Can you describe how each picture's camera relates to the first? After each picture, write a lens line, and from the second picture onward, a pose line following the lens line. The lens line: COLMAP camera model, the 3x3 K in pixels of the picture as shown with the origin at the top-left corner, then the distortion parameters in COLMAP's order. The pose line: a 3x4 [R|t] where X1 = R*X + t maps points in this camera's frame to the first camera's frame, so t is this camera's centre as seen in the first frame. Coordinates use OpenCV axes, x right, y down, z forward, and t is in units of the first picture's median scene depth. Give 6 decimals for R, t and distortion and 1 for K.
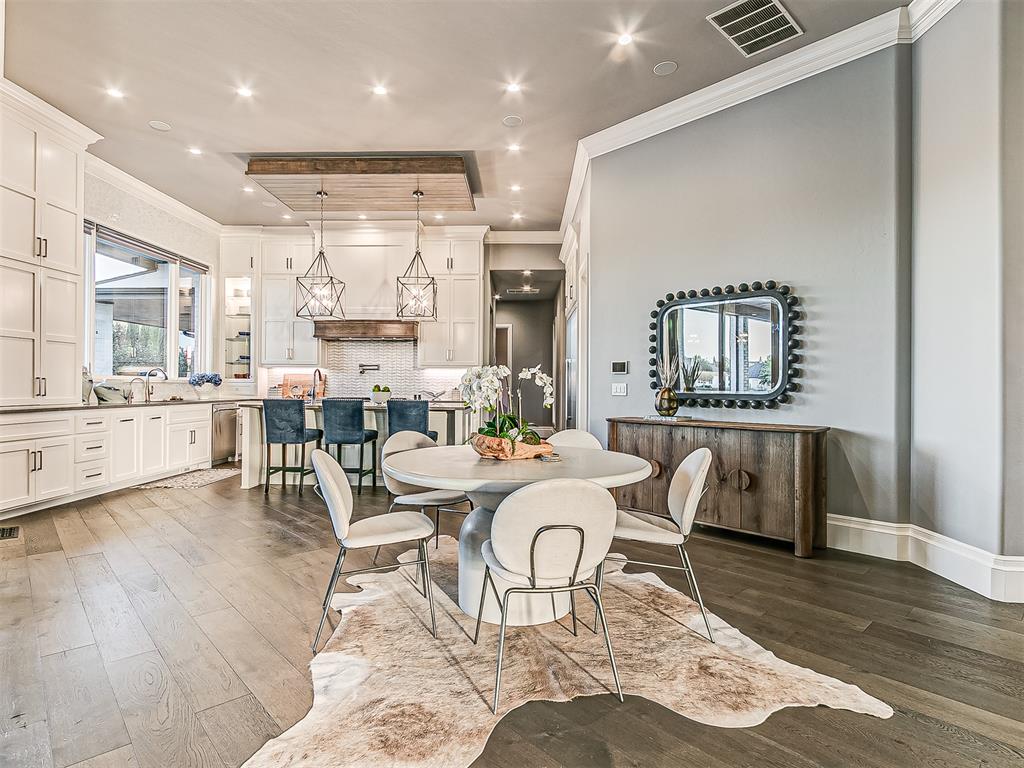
lens RADIAL K [[545.5, 0, 494.8], [0, 545.5, 385.6], [0, 0, 1]] dist [0.004536, -0.000693]
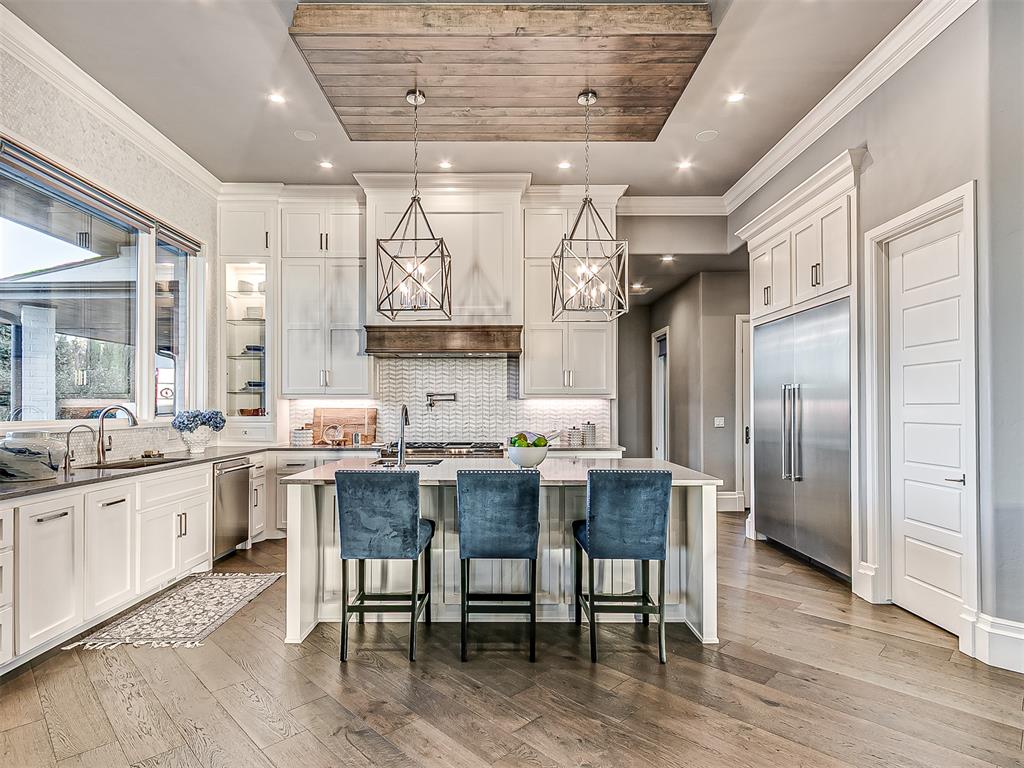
lens RADIAL K [[562.0, 0, 506.7], [0, 562.0, 406.7], [0, 0, 1]] dist [0.002486, 0.001032]
pose [[0.999028, -0.008480, 0.043251, -0.189338], [0.008574, 0.999961, -0.001985, -0.020753], [-0.043232, 0.002354, 0.999062, 0.314672]]
